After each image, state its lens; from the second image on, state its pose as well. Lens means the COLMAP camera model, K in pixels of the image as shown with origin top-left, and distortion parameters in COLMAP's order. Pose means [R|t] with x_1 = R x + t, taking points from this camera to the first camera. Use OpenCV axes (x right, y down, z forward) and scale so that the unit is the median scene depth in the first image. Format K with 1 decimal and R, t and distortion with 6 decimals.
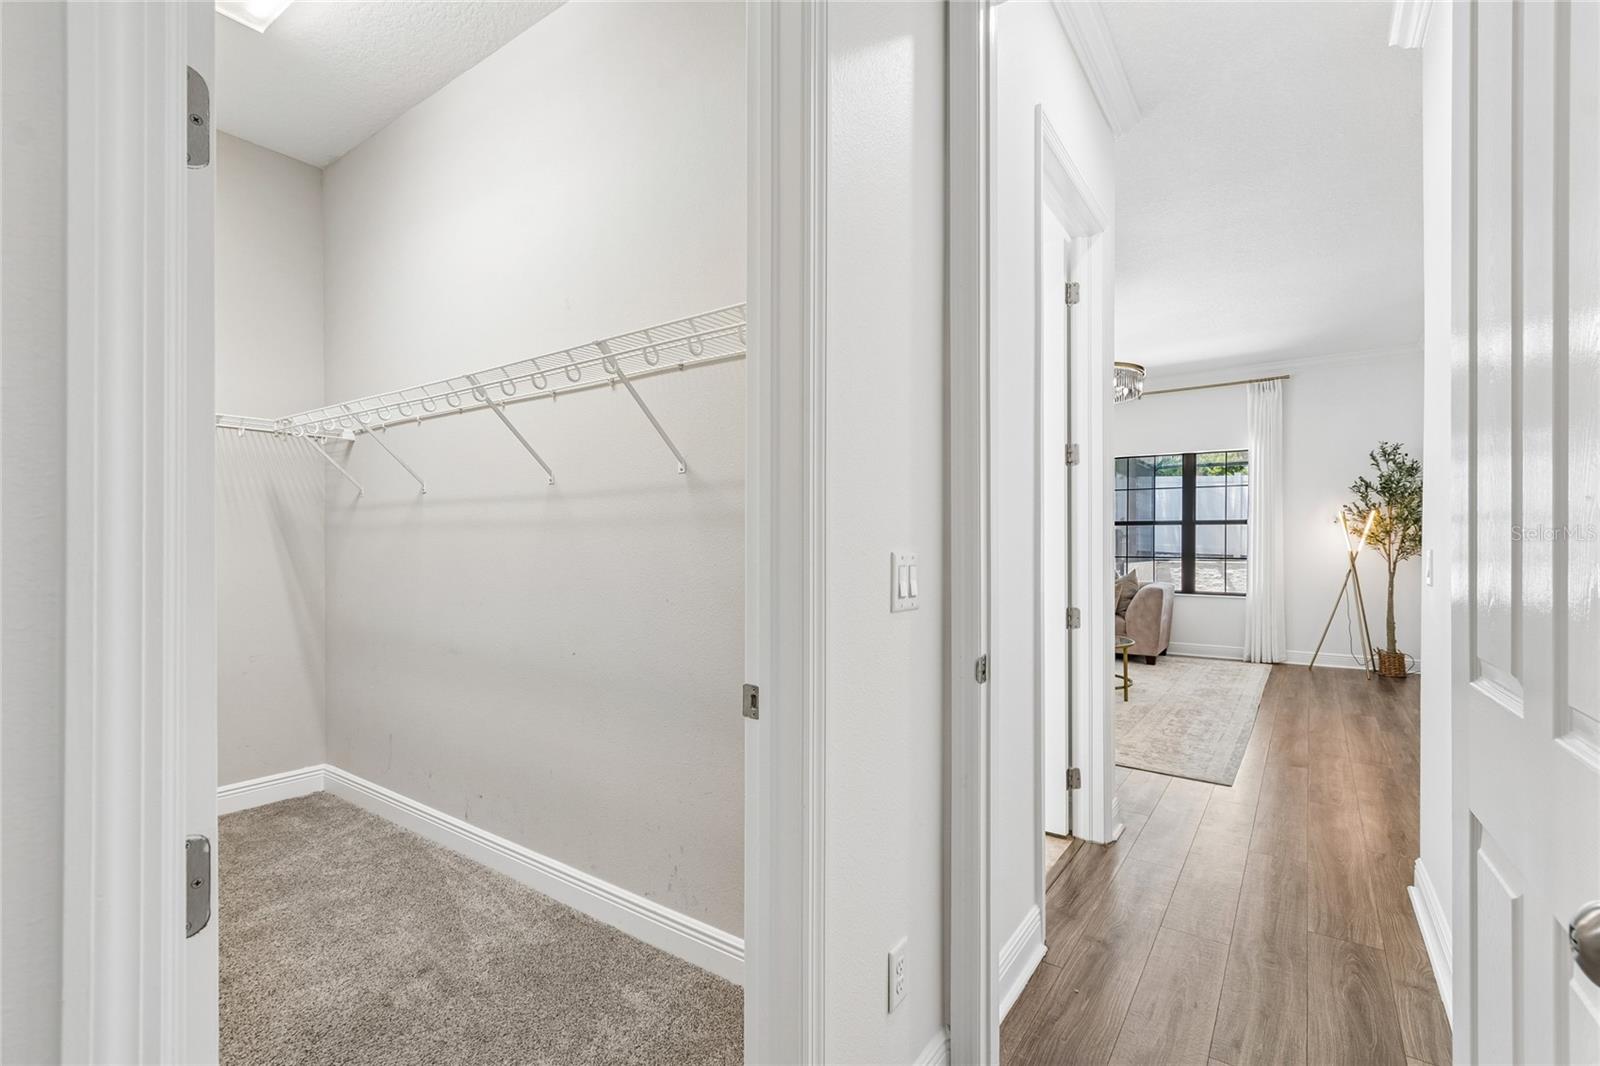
lens RADIAL K [[711.1, 0, 804.4], [0, 711.1, 544.6], [0, 0, 1]] dist [0.003182, 0.000259]
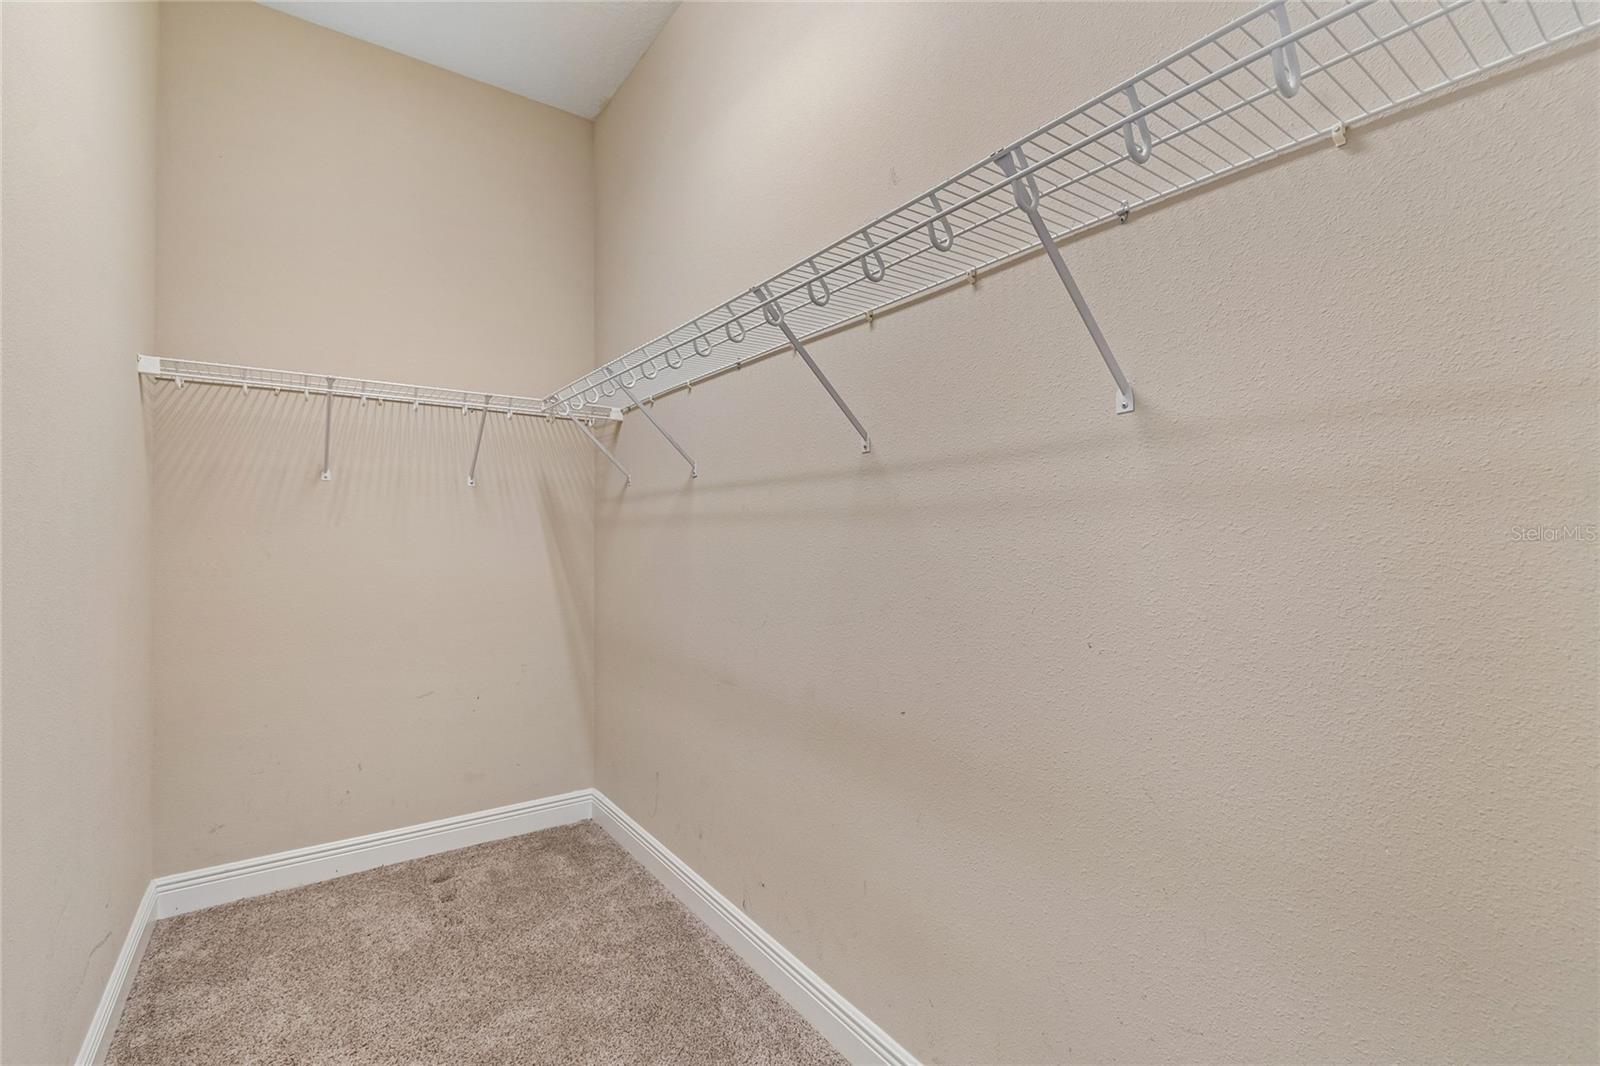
lens RADIAL K [[705.5, 0, 808.4], [0, 705.5, 534.5], [0, 0, 1]] dist [0.000767, -0.000029]
pose [[0.947339, -0.000312, -0.320232, -0.242800], [-0.001916, 0.999976, -0.006641, -0.004604], [0.320226, 0.006905, 0.947316, 0.442536]]
